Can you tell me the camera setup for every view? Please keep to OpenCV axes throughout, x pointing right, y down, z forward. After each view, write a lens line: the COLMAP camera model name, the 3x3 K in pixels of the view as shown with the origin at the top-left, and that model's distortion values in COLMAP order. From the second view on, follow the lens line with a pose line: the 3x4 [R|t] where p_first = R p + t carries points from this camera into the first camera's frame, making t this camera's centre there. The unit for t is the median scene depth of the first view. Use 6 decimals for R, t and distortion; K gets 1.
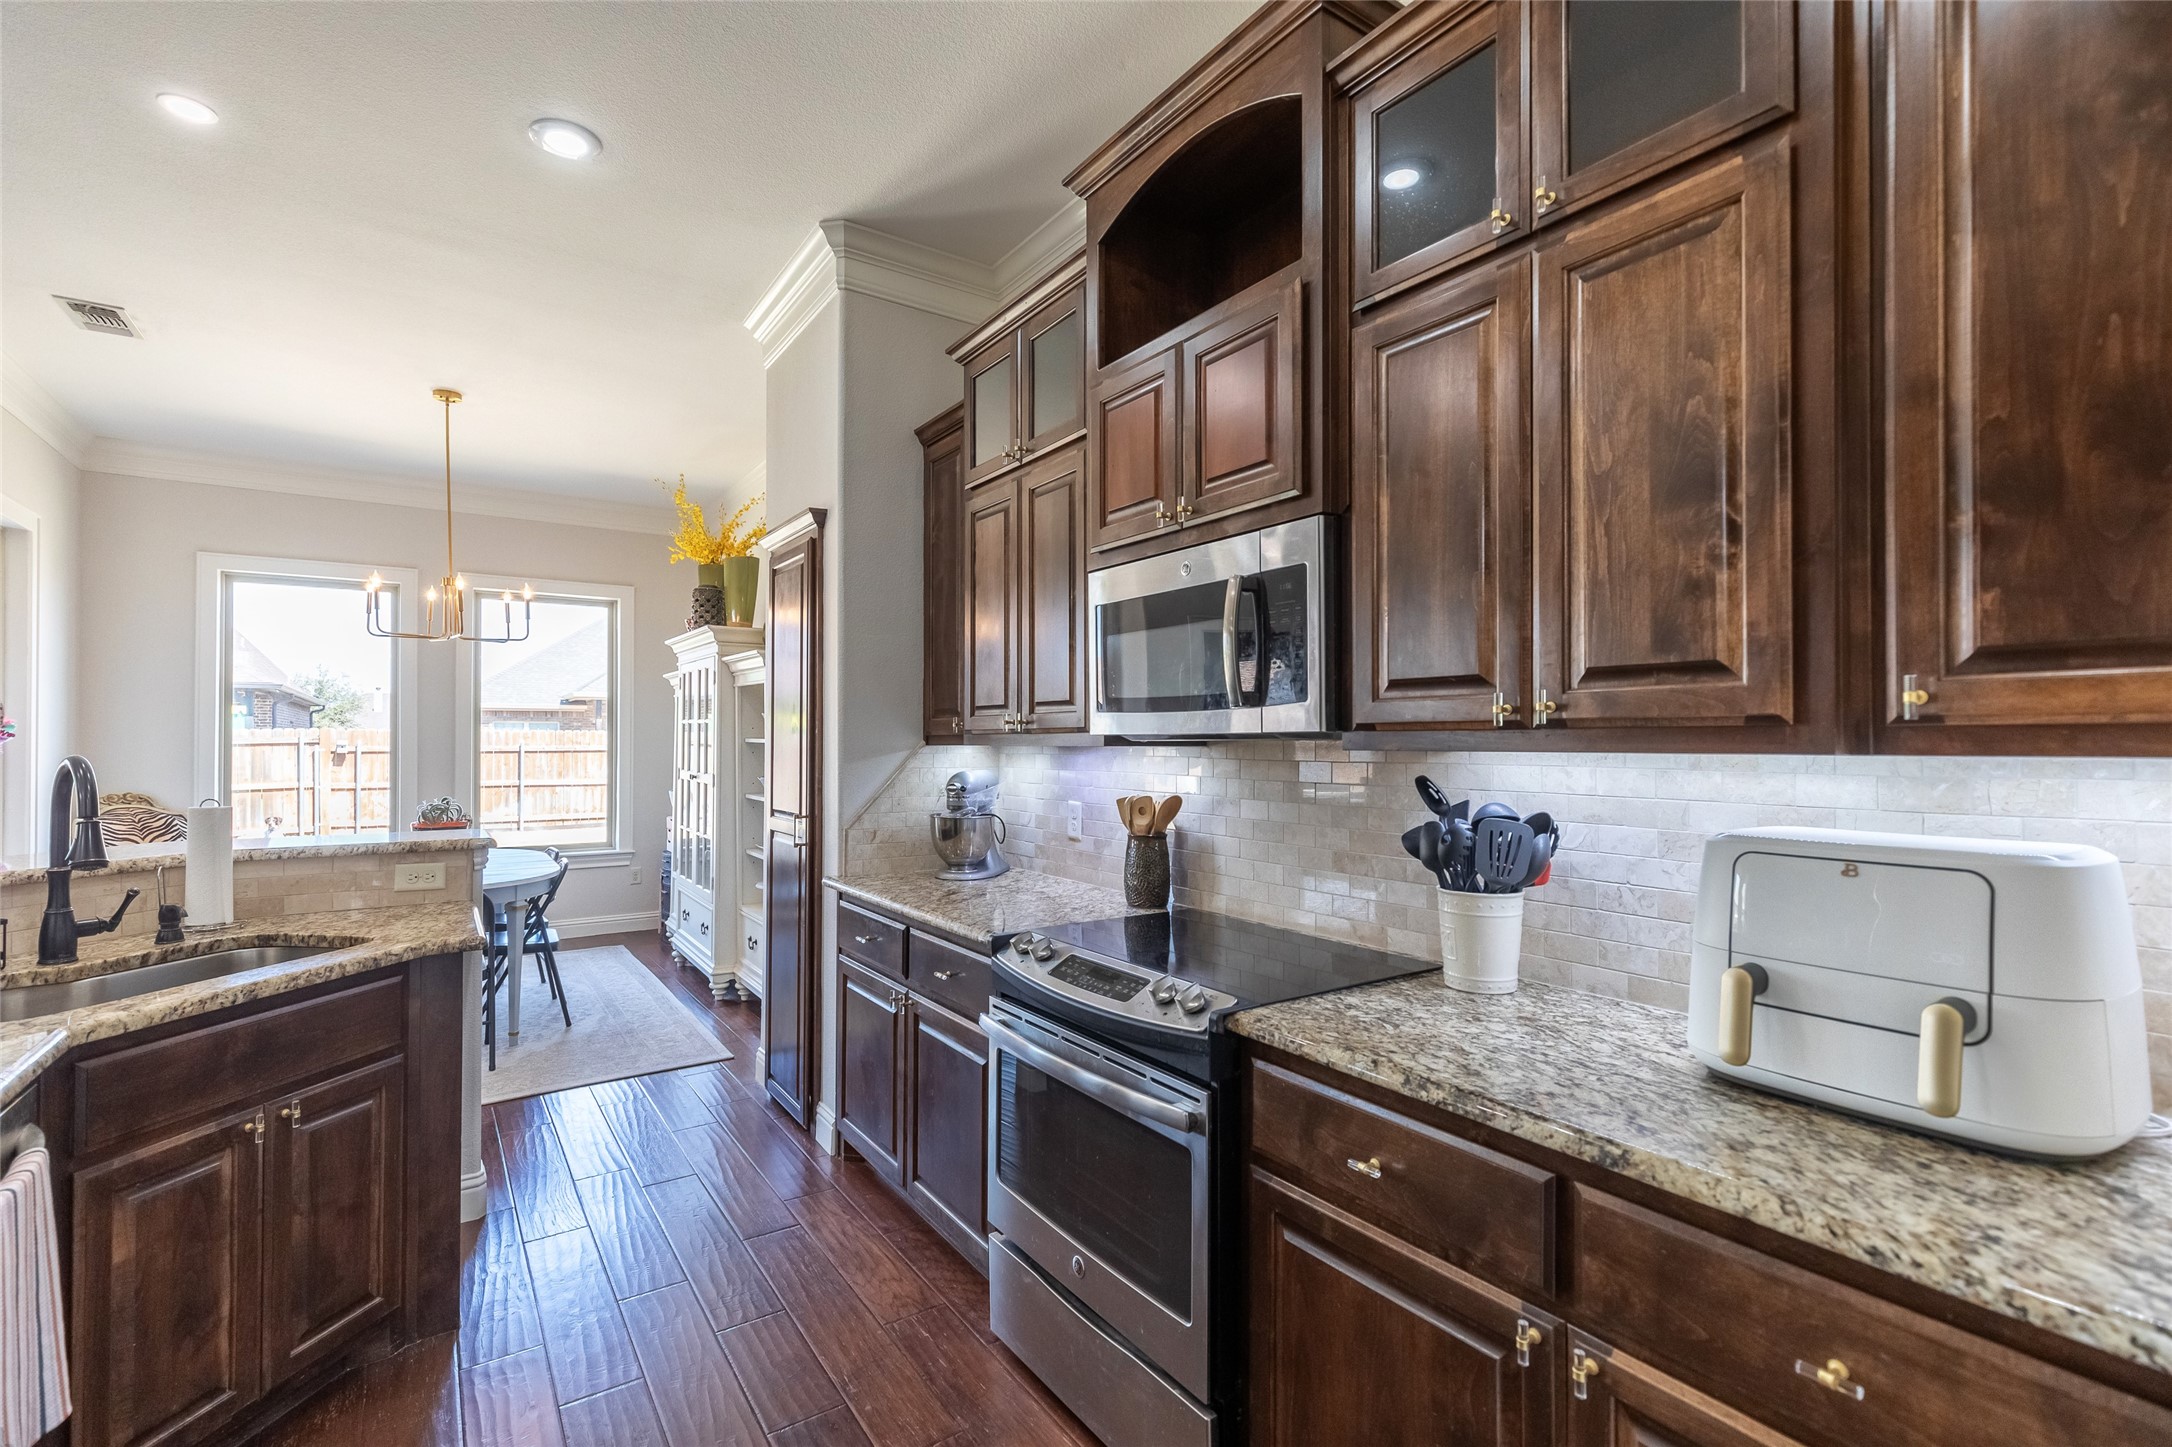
lens RADIAL K [[995.3, 0, 1087.1], [0, 995.3, 729.7], [0, 0, 1]] dist [0.006039, -0.000747]
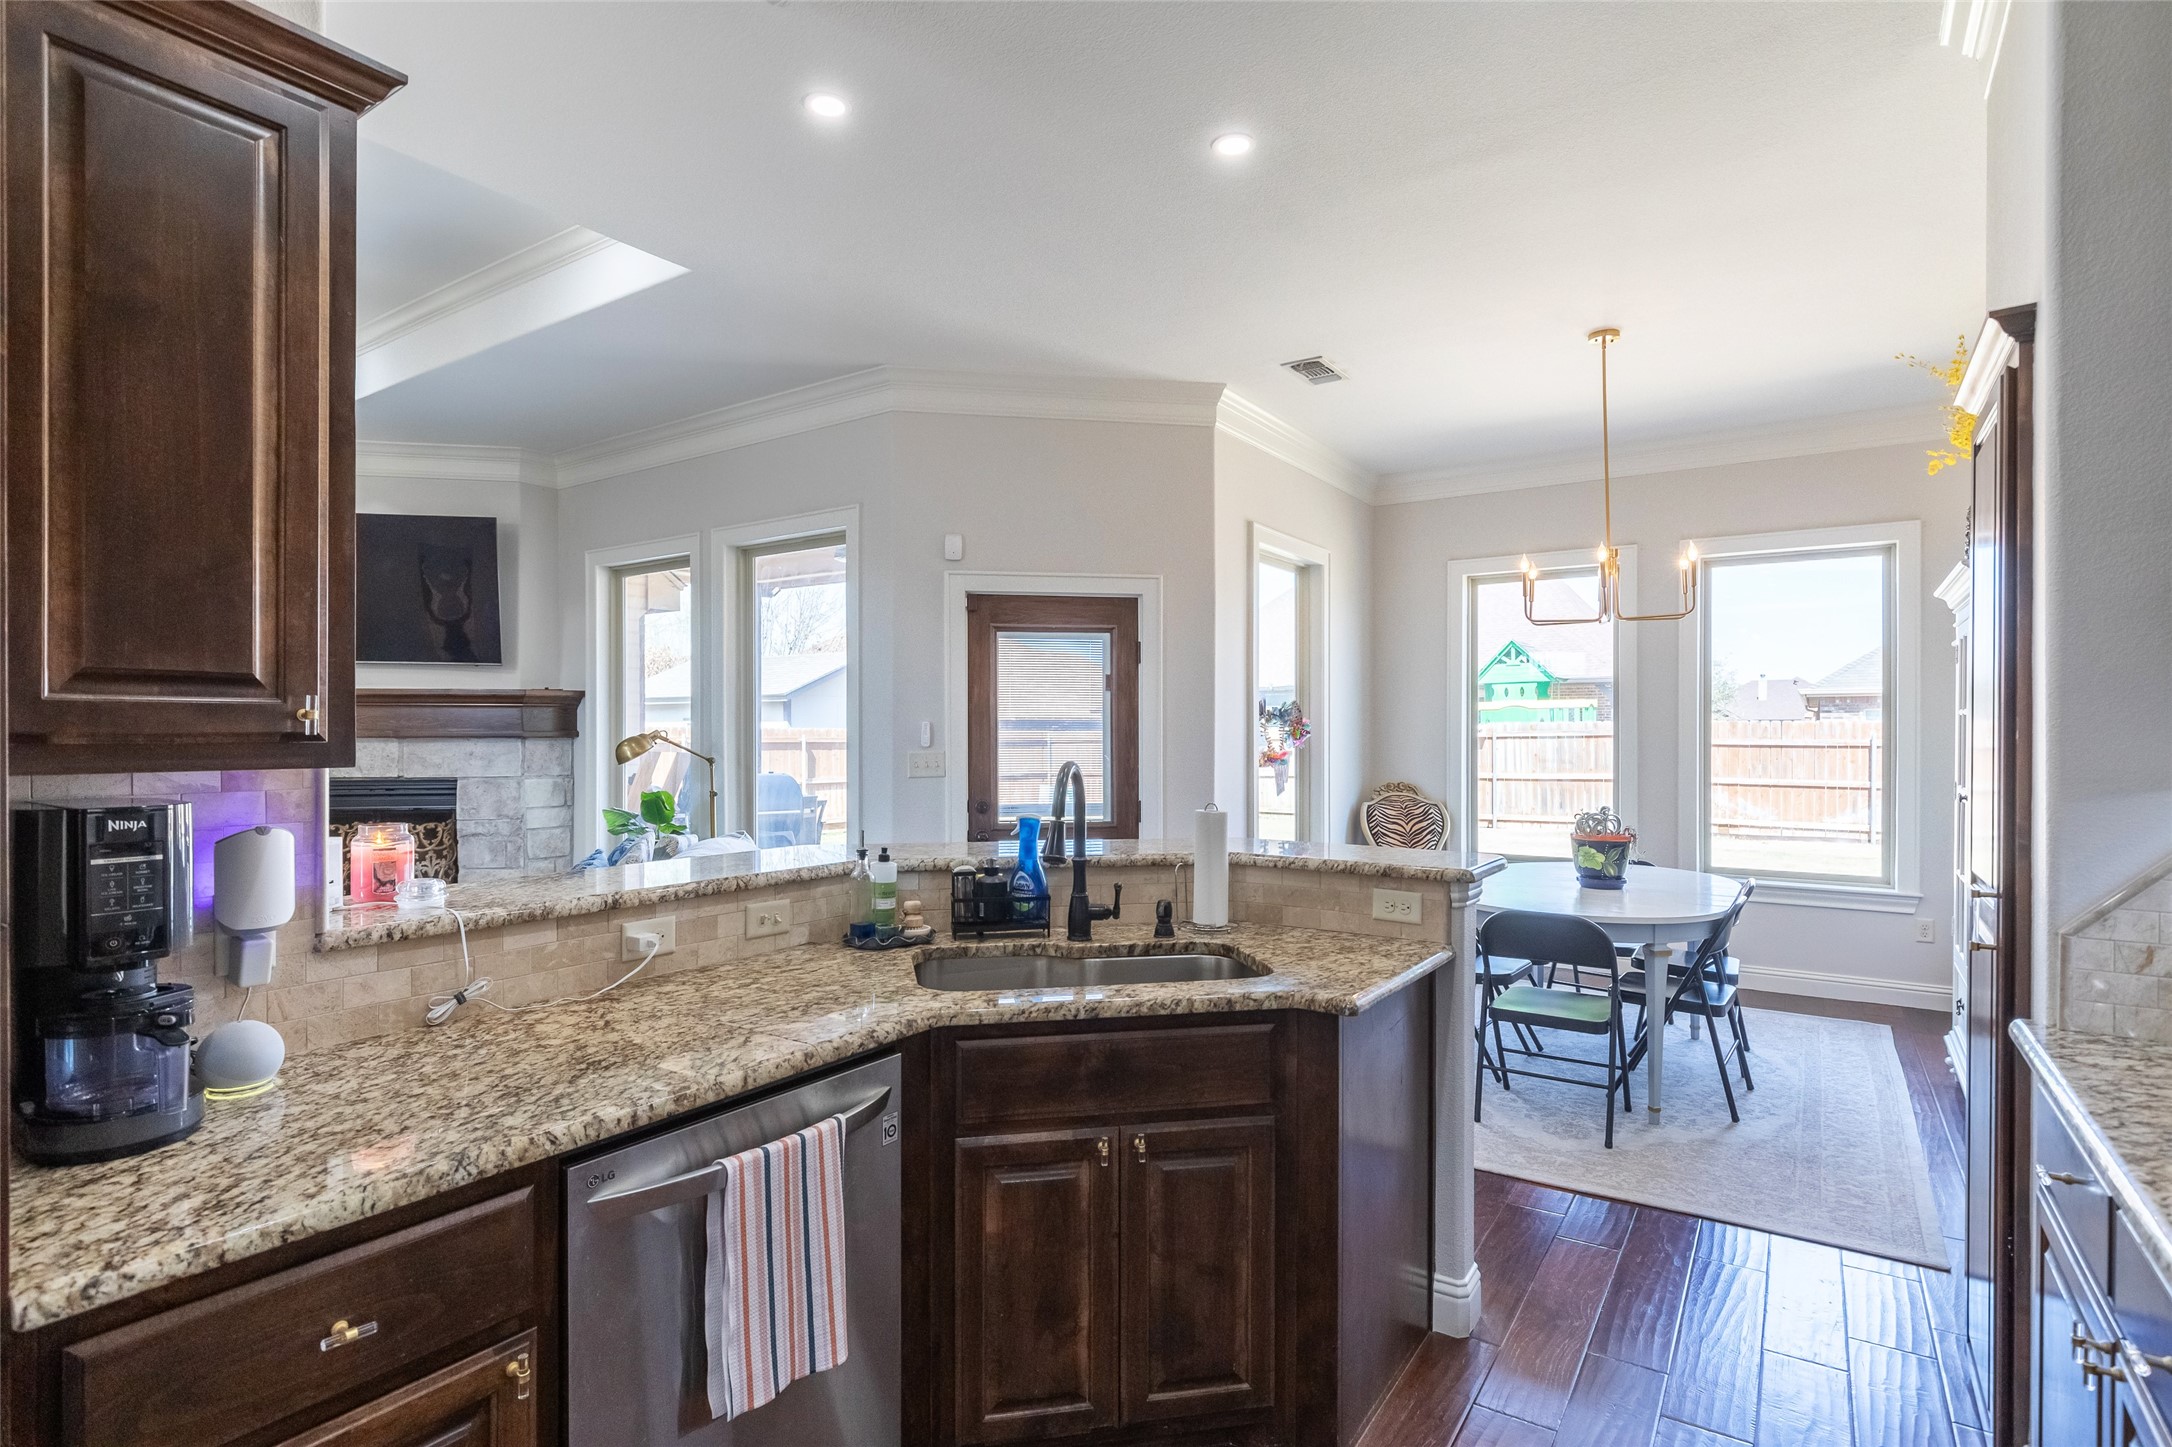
lens RADIAL K [[1073.0, 0, 1086.8], [0, 1073.0, 730.3], [0, 0, 1]] dist [0.000289, -0.000047]
pose [[0.361361, 0.002010, -0.932424, 0.120087], [0.009243, 0.999941, 0.005737, -0.014463], [0.932380, -0.010691, 0.361321, 0.530451]]
